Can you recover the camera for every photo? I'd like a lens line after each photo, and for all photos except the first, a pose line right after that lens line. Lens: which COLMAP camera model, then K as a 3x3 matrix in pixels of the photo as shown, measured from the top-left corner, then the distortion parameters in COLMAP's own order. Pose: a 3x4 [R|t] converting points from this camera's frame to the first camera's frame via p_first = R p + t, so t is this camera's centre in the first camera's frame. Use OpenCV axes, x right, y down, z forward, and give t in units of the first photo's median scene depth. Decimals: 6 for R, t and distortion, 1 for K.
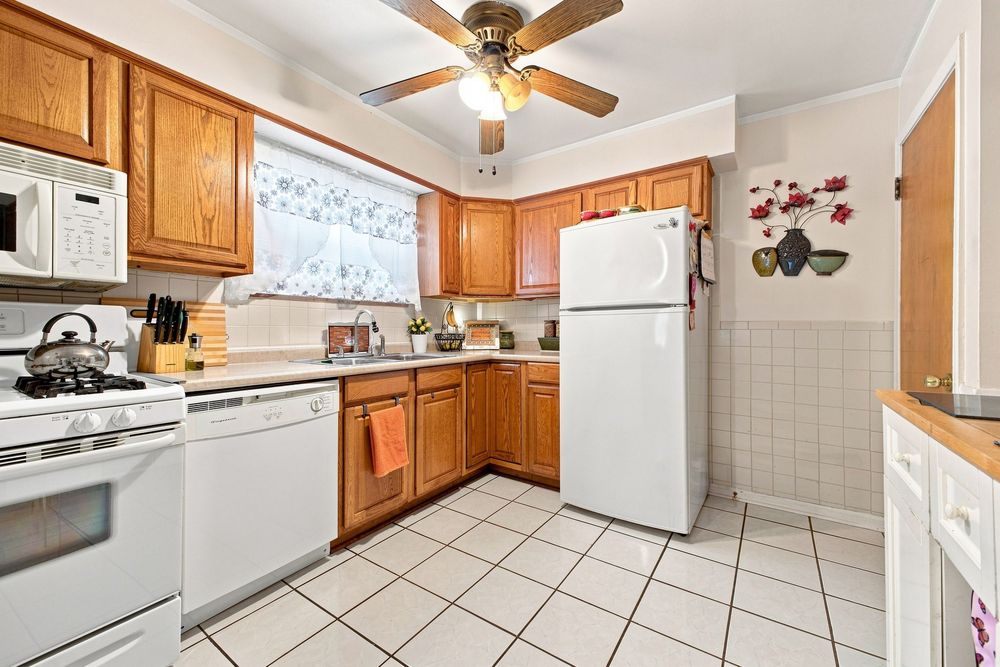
lens RADIAL K [[388.5, 0, 501.4], [0, 388.5, 329.2], [0, 0, 1]] dist [0.001471, -0.000202]
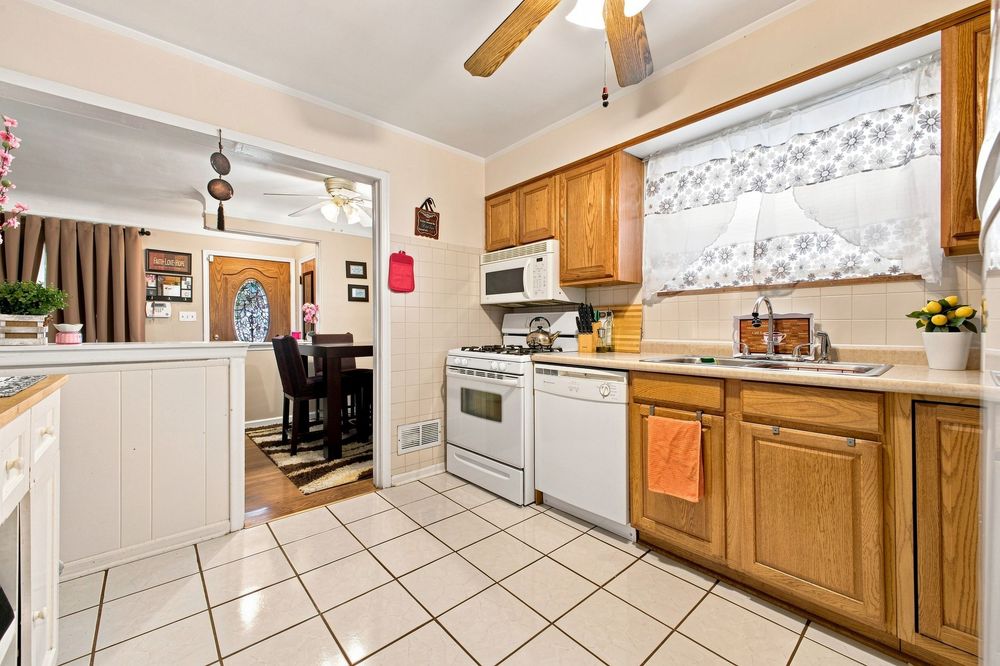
lens RADIAL K [[401.1, 0, 519.7], [0, 401.1, 326.0], [0, 0, 1]] dist [0.023415, -0.000065]
pose [[-0.225150, -0.001064, -0.974324, 0.539475], [0.005287, 0.999983, -0.002314, 0.005716], [0.974310, -0.005672, -0.225140, 0.758940]]
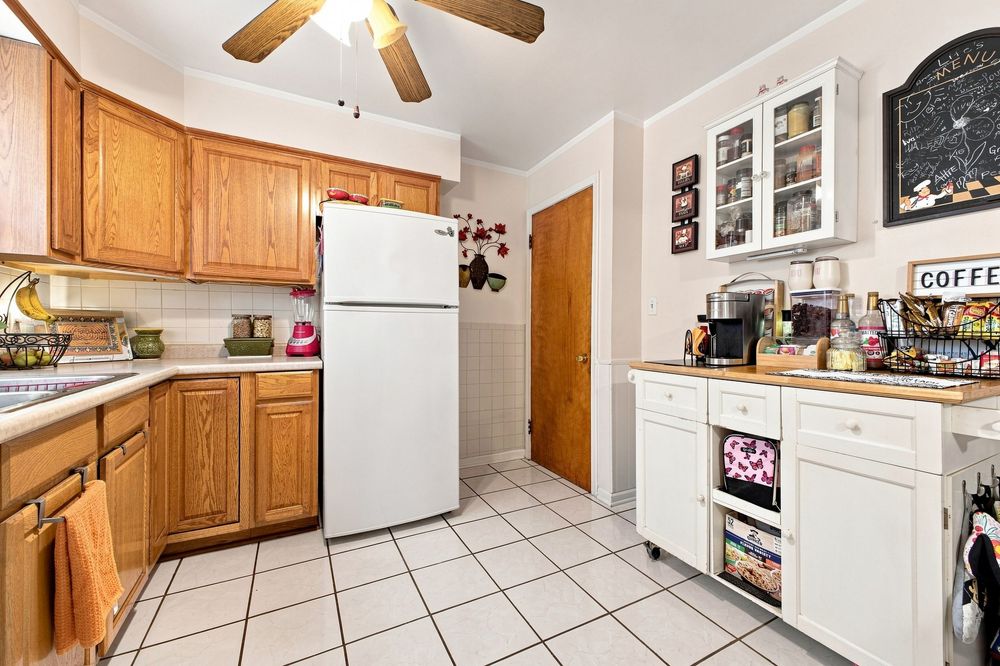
lens RADIAL K [[397.4, 0, 500.0], [0, 397.4, 333.0], [0, 0, 1]] dist [0.004113, -0.000115]
pose [[0.462444, -0.001064, 0.886648, -0.424417], [-0.006395, 0.999969, 0.004535, 0.006352], [-0.886626, -0.007767, 0.462423, 0.302323]]
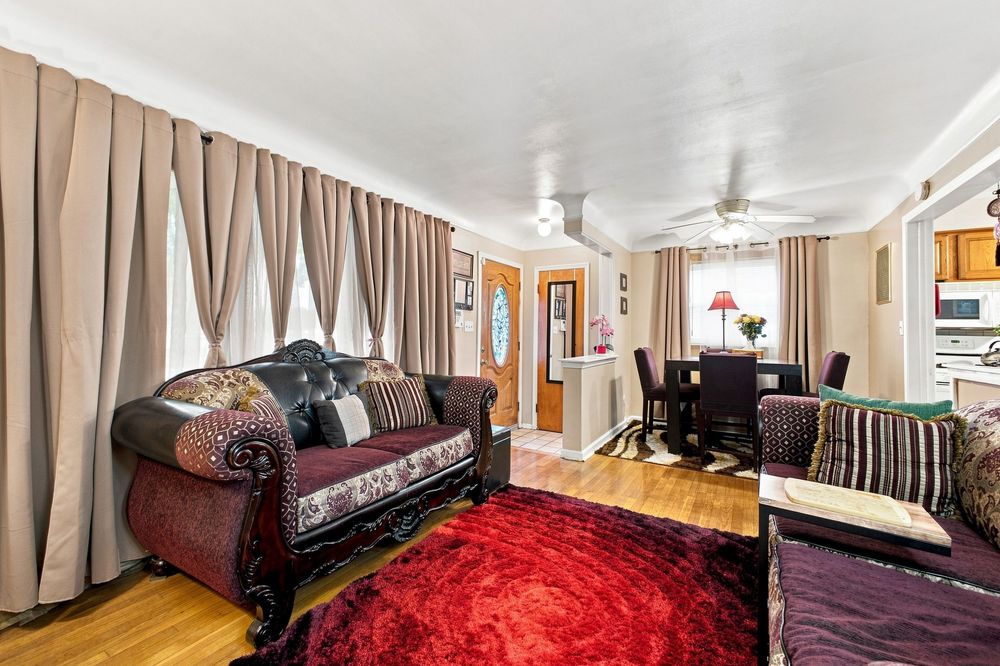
lens RADIAL K [[409.4, 0, 502.7], [0, 409.4, 337.6], [0, 0, 1]] dist [0.007944, -0.000666]
pose [[0.066787, 0.012007, -0.997695, 0.753978], [-0.012822, 0.999855, 0.011175, -0.027860], [0.997685, 0.012046, 0.066932, -1.324337]]
